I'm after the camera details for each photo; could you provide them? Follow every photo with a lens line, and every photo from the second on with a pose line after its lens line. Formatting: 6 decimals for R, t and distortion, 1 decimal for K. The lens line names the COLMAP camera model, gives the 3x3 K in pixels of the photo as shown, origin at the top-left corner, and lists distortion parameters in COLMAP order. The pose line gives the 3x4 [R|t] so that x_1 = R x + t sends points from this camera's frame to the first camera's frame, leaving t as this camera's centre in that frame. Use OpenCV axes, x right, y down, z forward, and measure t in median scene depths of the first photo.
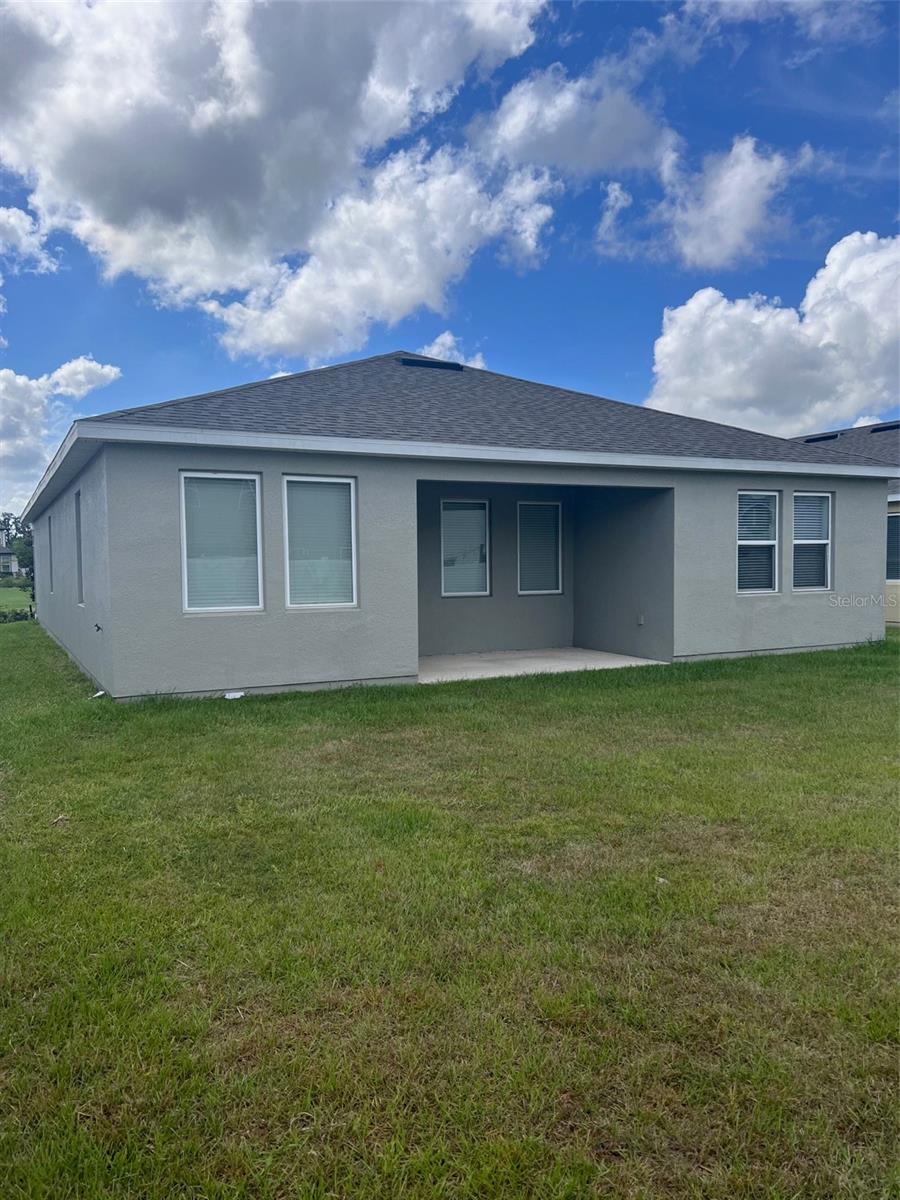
lens RADIAL K [[906.7, 0, 451.7], [0, 906.7, 600.2], [0, 0, 1]] dist [0.097100, 0.001122]
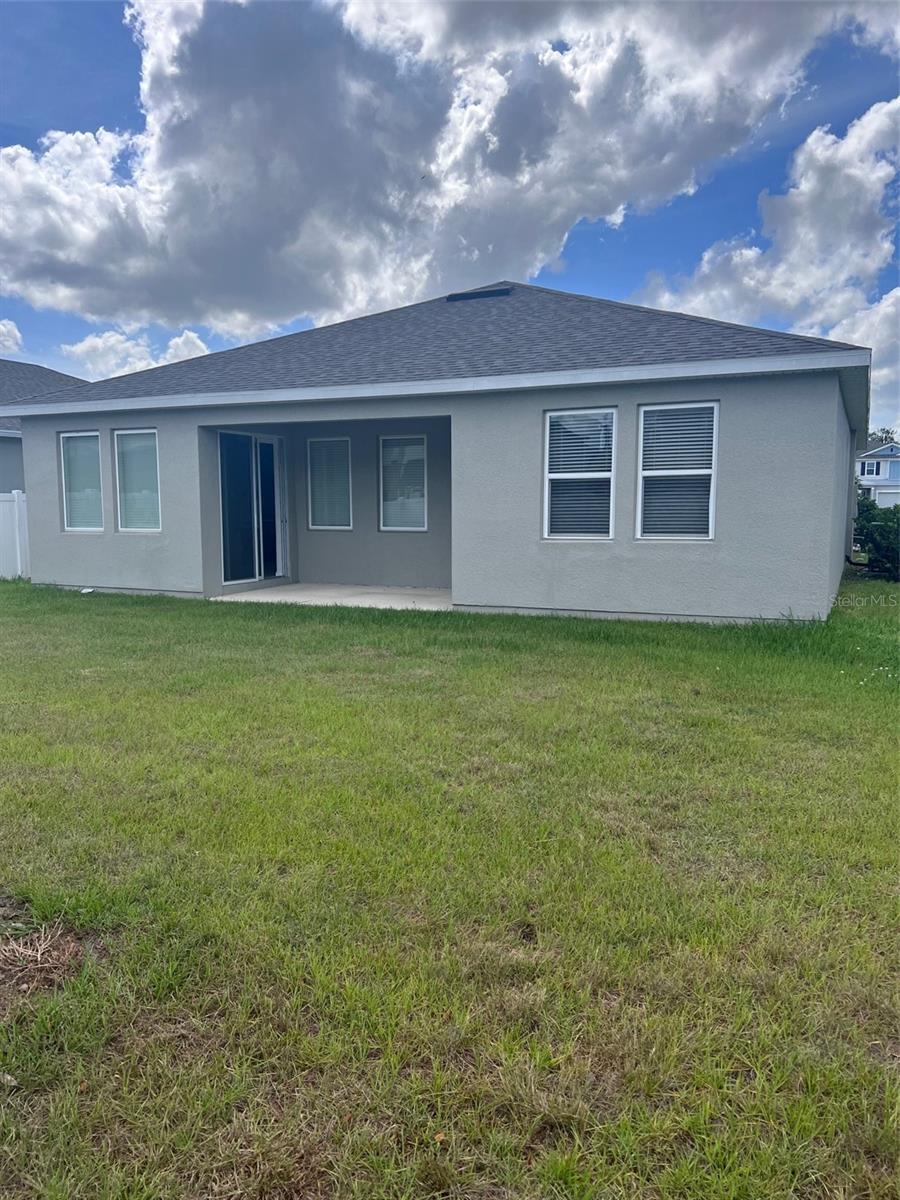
lens RADIAL K [[906.7, 0, 451.2], [0, 906.7, 602.7], [0, 0, 1]] dist [0.097100, 0.001122]
pose [[0.610071, 0.098105, -0.786250, 0.908506], [-0.035332, 0.994686, 0.096698, -0.025756], [0.791559, -0.031213, 0.610296, 0.428518]]
